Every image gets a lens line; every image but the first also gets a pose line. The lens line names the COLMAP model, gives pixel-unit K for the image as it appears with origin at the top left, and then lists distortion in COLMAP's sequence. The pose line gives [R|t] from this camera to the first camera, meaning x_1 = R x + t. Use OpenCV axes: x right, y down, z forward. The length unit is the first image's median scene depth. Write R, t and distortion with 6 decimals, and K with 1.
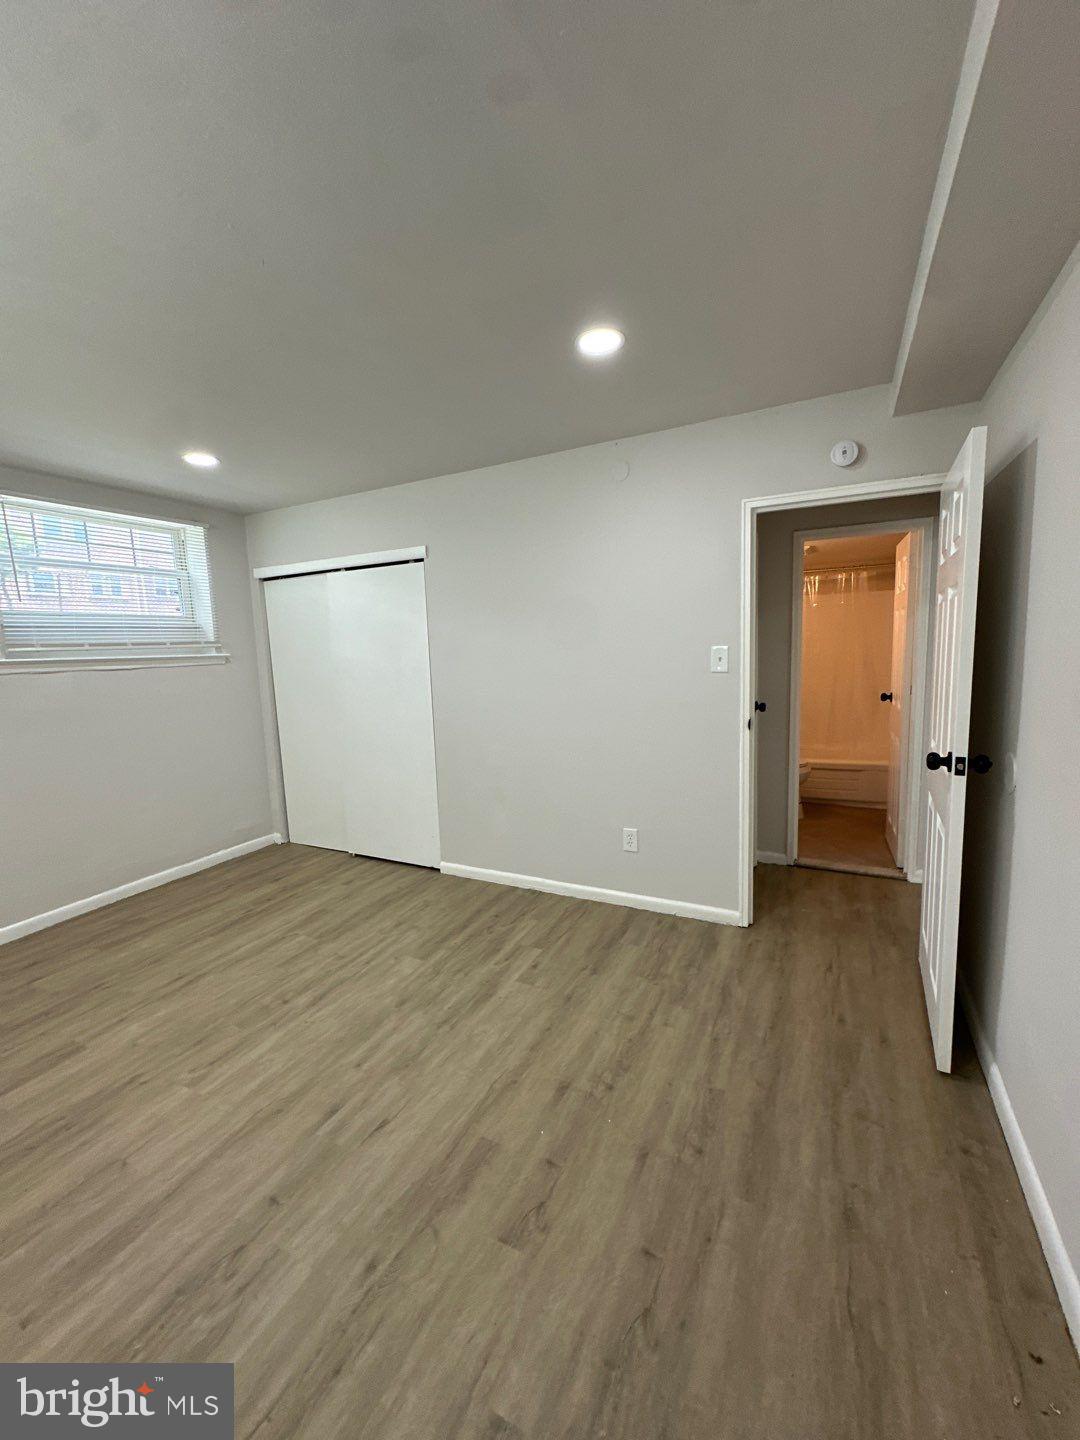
lens RADIAL K [[577.5, 0, 540.0], [0, 577.5, 720.0], [0, 0, 1]] dist [-0.003561, 0.000394]
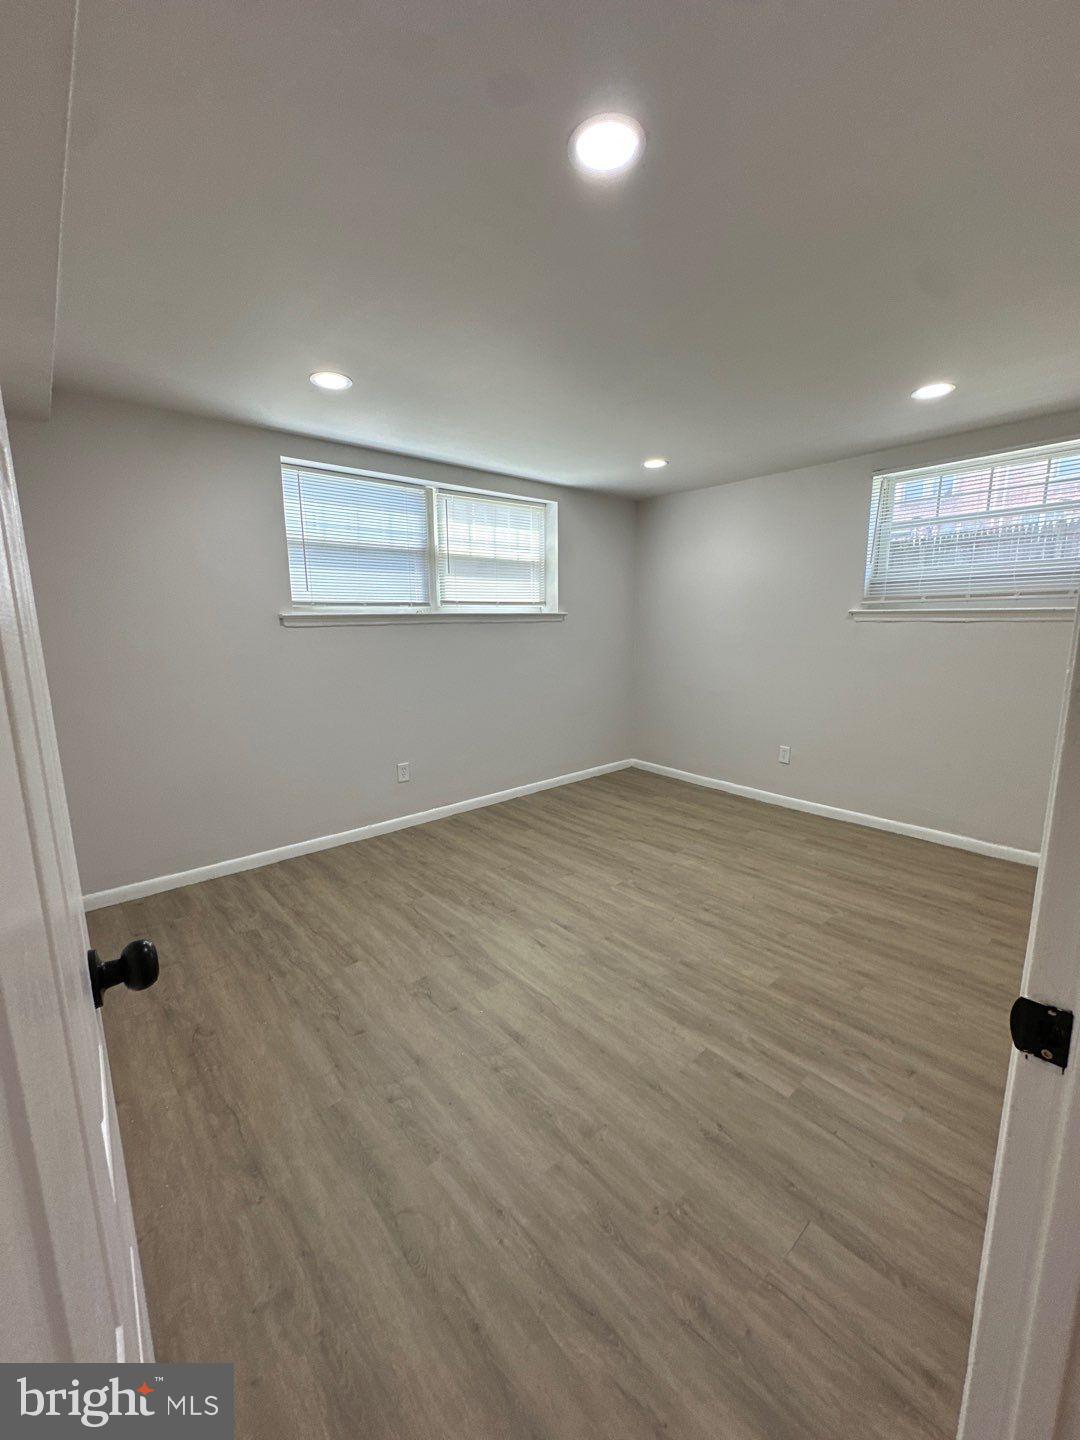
lens RADIAL K [[577.5, 0, 540.0], [0, 577.5, 720.0], [0, 0, 1]] dist [-0.003561, 0.000394]
pose [[-0.379482, 0.197285, -0.903920, 0.690821], [-0.091408, 0.964226, 0.248822, -0.152986], [0.920673, 0.177049, -0.347873, 1.038699]]
